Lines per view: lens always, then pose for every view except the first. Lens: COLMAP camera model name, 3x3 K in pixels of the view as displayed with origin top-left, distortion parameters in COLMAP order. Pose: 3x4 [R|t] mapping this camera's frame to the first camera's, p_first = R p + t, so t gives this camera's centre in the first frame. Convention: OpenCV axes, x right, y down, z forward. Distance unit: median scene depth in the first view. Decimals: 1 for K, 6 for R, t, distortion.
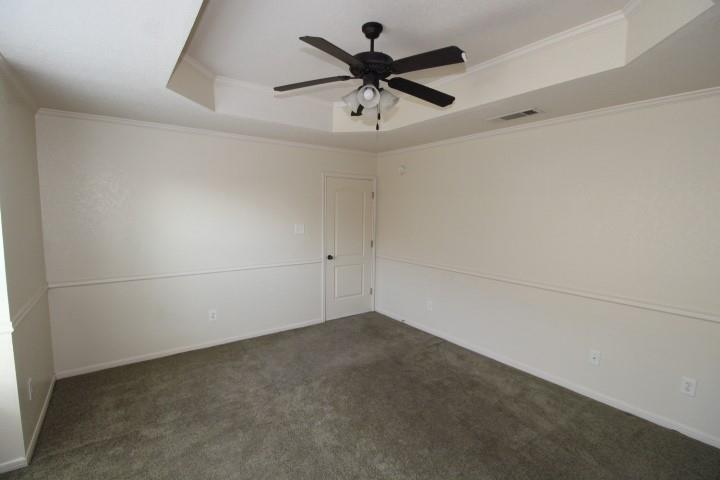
lens RADIAL K [[333.3, 0, 361.0], [0, 333.3, 241.3], [0, 0, 1]] dist [-0.003121, -0.010165]
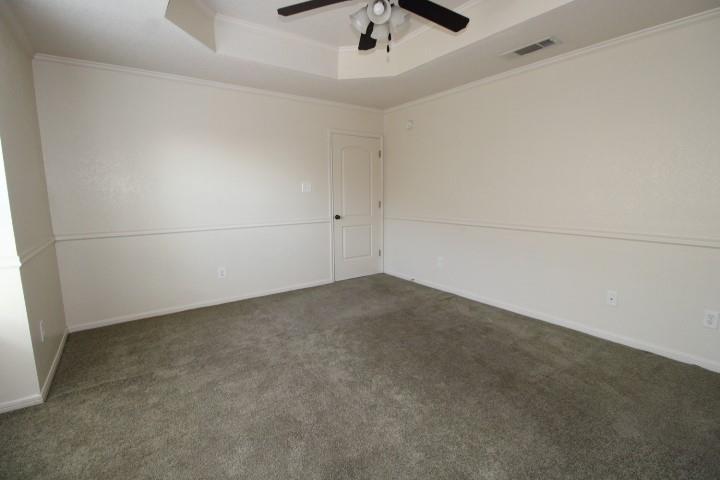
lens RADIAL K [[333.8, 0, 361.7], [0, 333.8, 240.3], [0, 0, 1]] dist [-0.000021, -0.012325]
pose [[0.999740, -0.019443, -0.011886, -0.020139], [0.020015, 0.998541, 0.050145, 0.119582], [0.010894, -0.050370, 0.998671, 0.020801]]
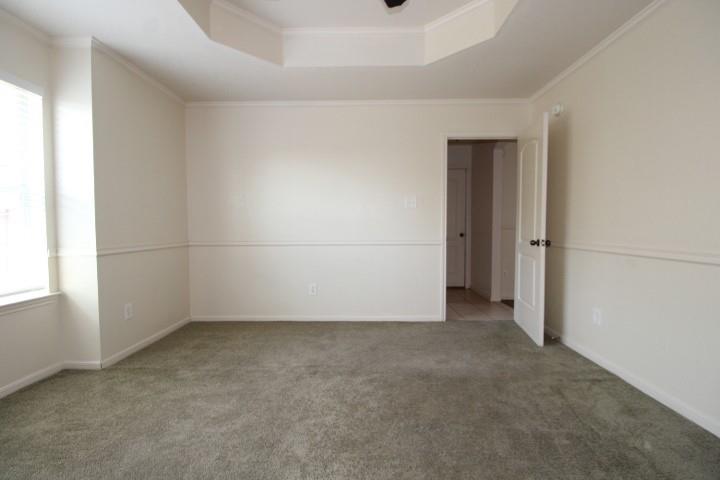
lens RADIAL K [[333.3, 0, 361.0], [0, 333.3, 241.3], [0, 0, 1]] dist [-0.003121, -0.010165]
pose [[0.798518, 0.012503, -0.601842, 0.360134], [-0.043642, 0.998356, -0.037163, 0.158308], [0.600387, 0.055941, 0.797750, 0.418514]]
